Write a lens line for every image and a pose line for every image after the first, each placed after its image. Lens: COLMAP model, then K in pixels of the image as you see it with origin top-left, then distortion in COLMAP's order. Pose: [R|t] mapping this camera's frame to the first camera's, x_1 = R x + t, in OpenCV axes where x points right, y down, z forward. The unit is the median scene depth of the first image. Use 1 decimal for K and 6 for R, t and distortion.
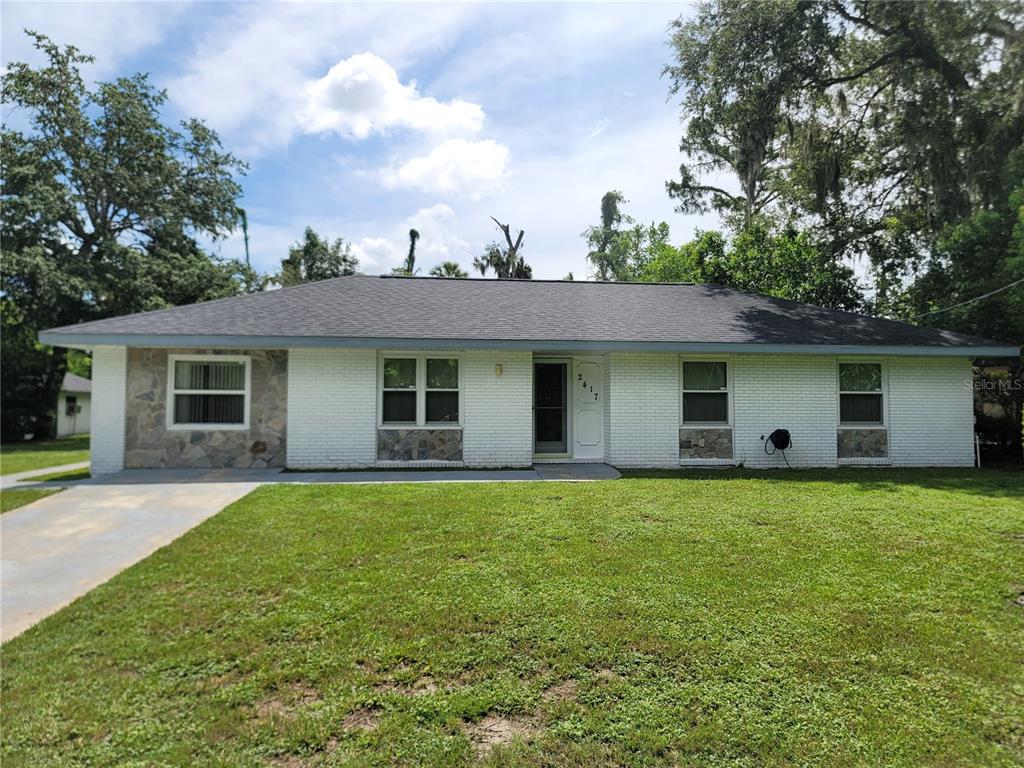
lens RADIAL K [[750.4, 0, 549.3], [0, 750.4, 379.0], [0, 0, 1]] dist [0.065545, -0.072029]
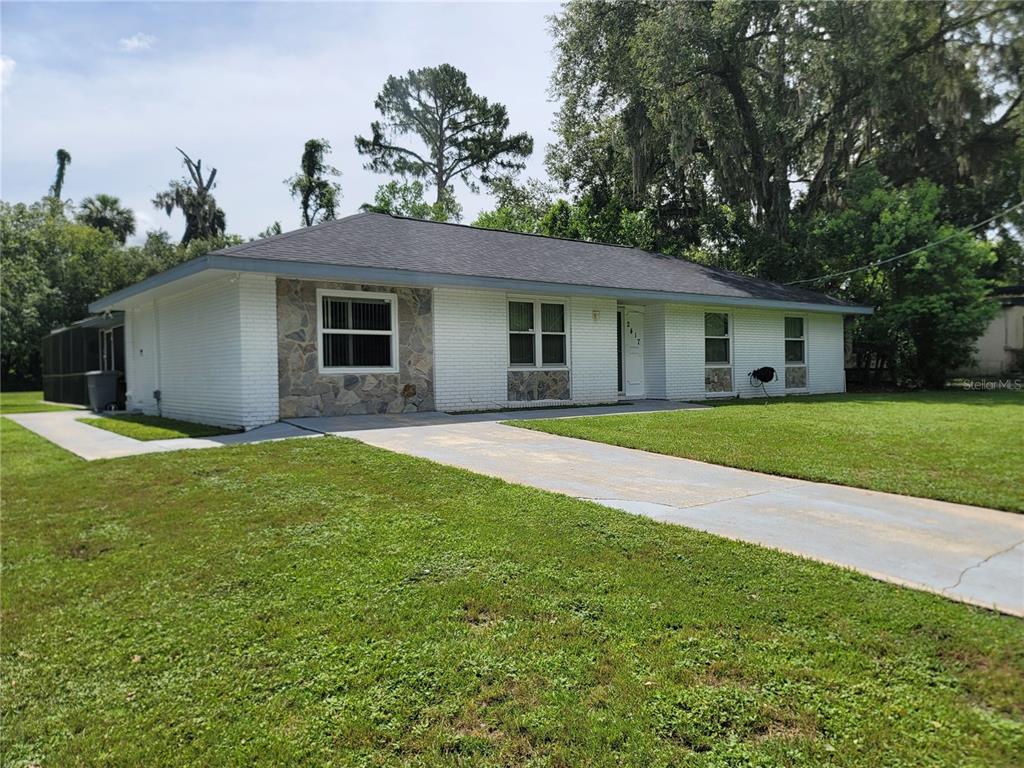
lens RADIAL K [[750.4, 0, 549.3], [0, 750.4, 379.0], [0, 0, 1]] dist [0.065545, -0.072029]
pose [[0.851107, -0.021287, 0.524561, -0.706752], [-0.003241, 0.998946, 0.045795, 0.030558], [-0.524983, -0.040677, 0.850140, 0.103946]]
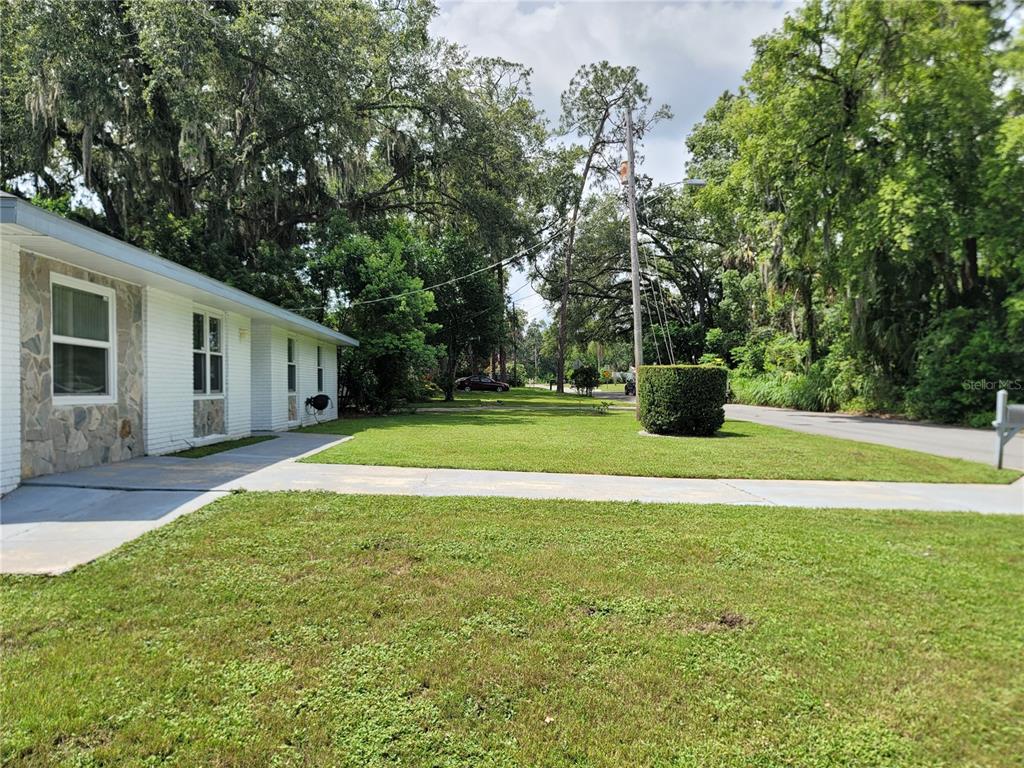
lens RADIAL K [[750.4, 0, 549.3], [0, 750.4, 379.0], [0, 0, 1]] dist [0.065545, -0.072029]
pose [[0.032877, 0.007726, 0.999430, -1.010074], [-0.027782, 0.999591, -0.006813, 0.039239], [-0.999073, -0.027542, 0.033078, 0.588765]]
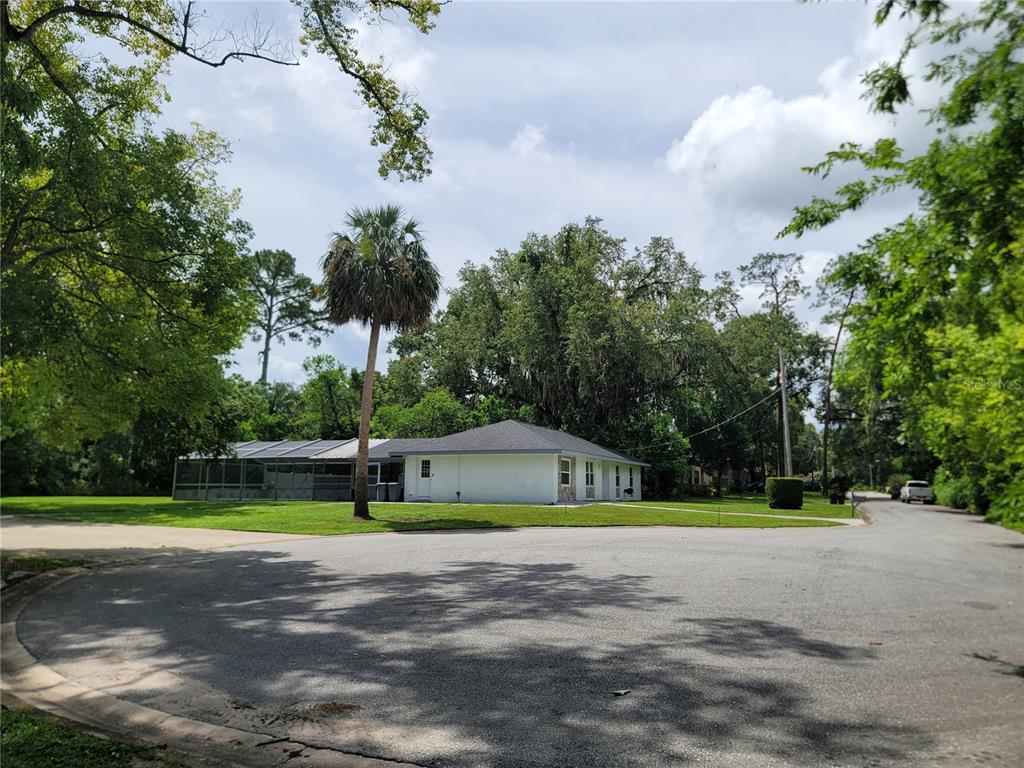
lens RADIAL K [[750.4, 0, 549.3], [0, 750.4, 379.0], [0, 0, 1]] dist [0.065545, -0.072029]
pose [[0.477667, 0.132301, 0.868522, -2.779682], [-0.038140, 0.990787, -0.129950, 0.037089], [-0.877713, 0.028947, 0.478312, -0.243811]]
